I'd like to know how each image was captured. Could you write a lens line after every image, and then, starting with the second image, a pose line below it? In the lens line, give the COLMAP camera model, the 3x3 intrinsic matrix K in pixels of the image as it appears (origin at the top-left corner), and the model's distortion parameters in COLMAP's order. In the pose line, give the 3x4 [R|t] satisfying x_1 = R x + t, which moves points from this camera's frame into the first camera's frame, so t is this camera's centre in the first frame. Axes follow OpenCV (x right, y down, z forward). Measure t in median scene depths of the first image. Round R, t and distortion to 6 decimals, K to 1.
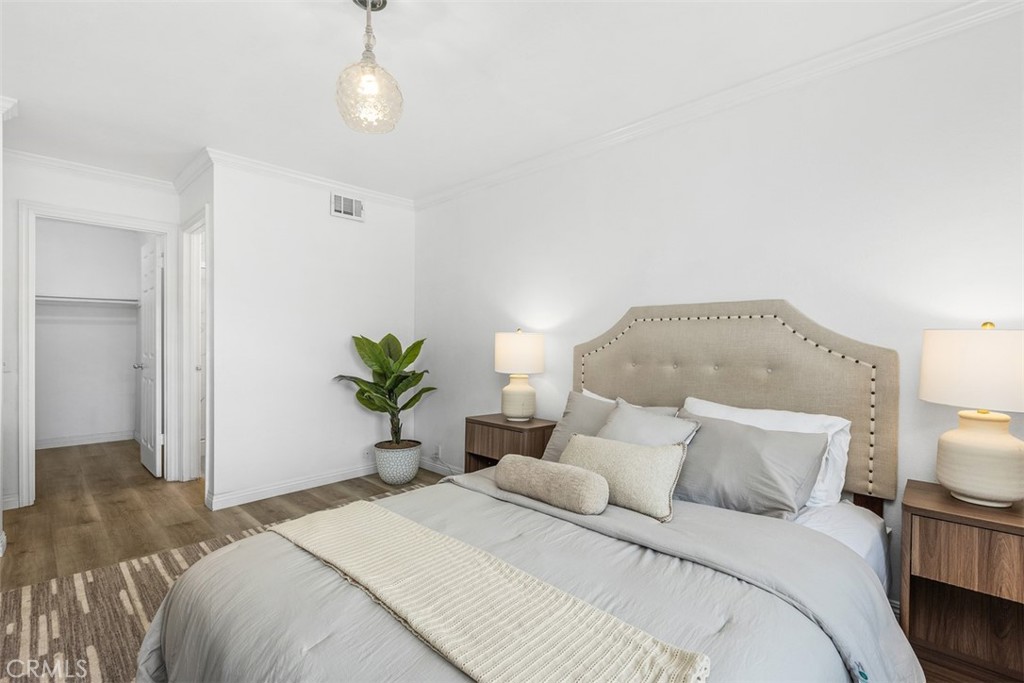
lens RADIAL K [[459.0, 0, 511.3], [0, 459.0, 341.7], [0, 0, 1]] dist [0.003053, -0.000428]
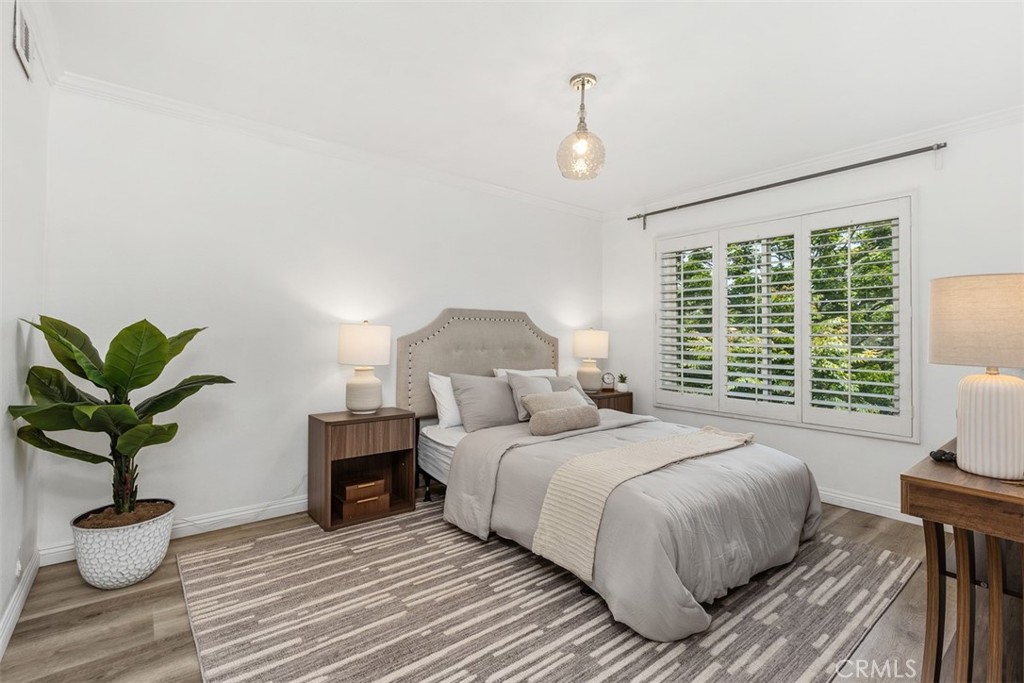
lens RADIAL K [[459.0, 0, 511.0], [0, 459.0, 338.9], [0, 0, 1]] dist [0.003053, -0.000428]
pose [[0.136177, -0.001197, 0.990684, -0.950397], [-0.002683, 0.999995, 0.001577, 0.011065], [-0.990681, -0.002872, 0.136173, 0.592254]]
